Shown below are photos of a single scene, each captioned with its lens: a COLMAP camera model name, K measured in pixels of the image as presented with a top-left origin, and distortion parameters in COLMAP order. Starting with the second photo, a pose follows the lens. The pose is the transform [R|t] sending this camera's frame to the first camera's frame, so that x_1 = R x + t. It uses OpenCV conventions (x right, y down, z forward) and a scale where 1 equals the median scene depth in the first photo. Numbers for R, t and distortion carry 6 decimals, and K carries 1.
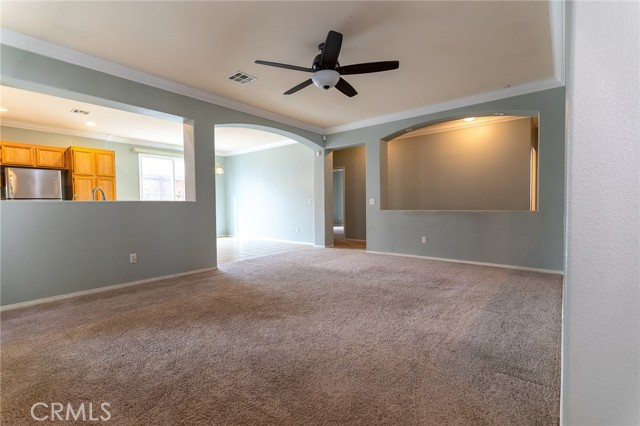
lens RADIAL K [[292.7, 0, 323.6], [0, 292.7, 212.2], [0, 0, 1]] dist [0.009315, -0.001975]
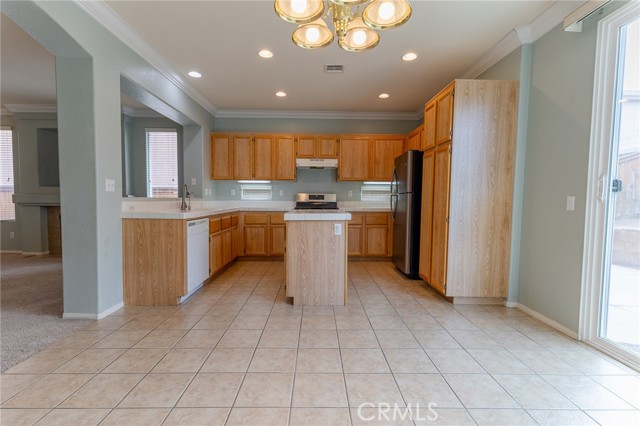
lens RADIAL K [[292.7, 0, 319.0], [0, 292.7, 212.7], [0, 0, 1]] dist [0.009315, -0.001975]
pose [[-0.764714, 0.033473, -0.643499, -0.278568], [-0.017932, 0.997158, 0.073180, -0.041059], [0.644120, 0.067501, -0.761941, 1.271448]]
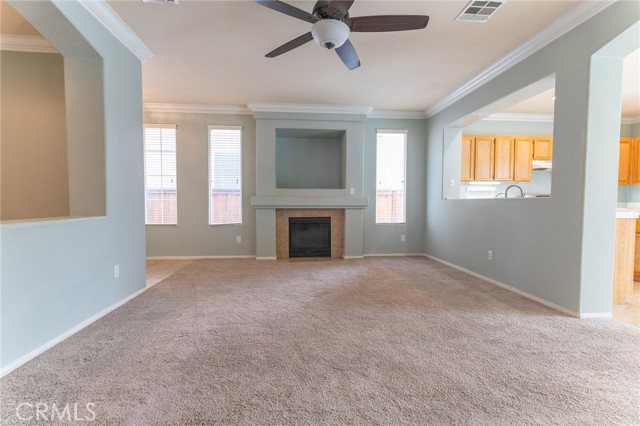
lens RADIAL K [[292.7, 0, 321.3], [0, 292.7, 213.0], [0, 0, 1]] dist [0.009315, -0.001975]
pose [[-0.715269, 0.033297, -0.698055, 0.274143], [-0.014572, 0.997937, 0.062532, -0.024576], [0.698697, 0.054900, -0.713308, 0.769688]]
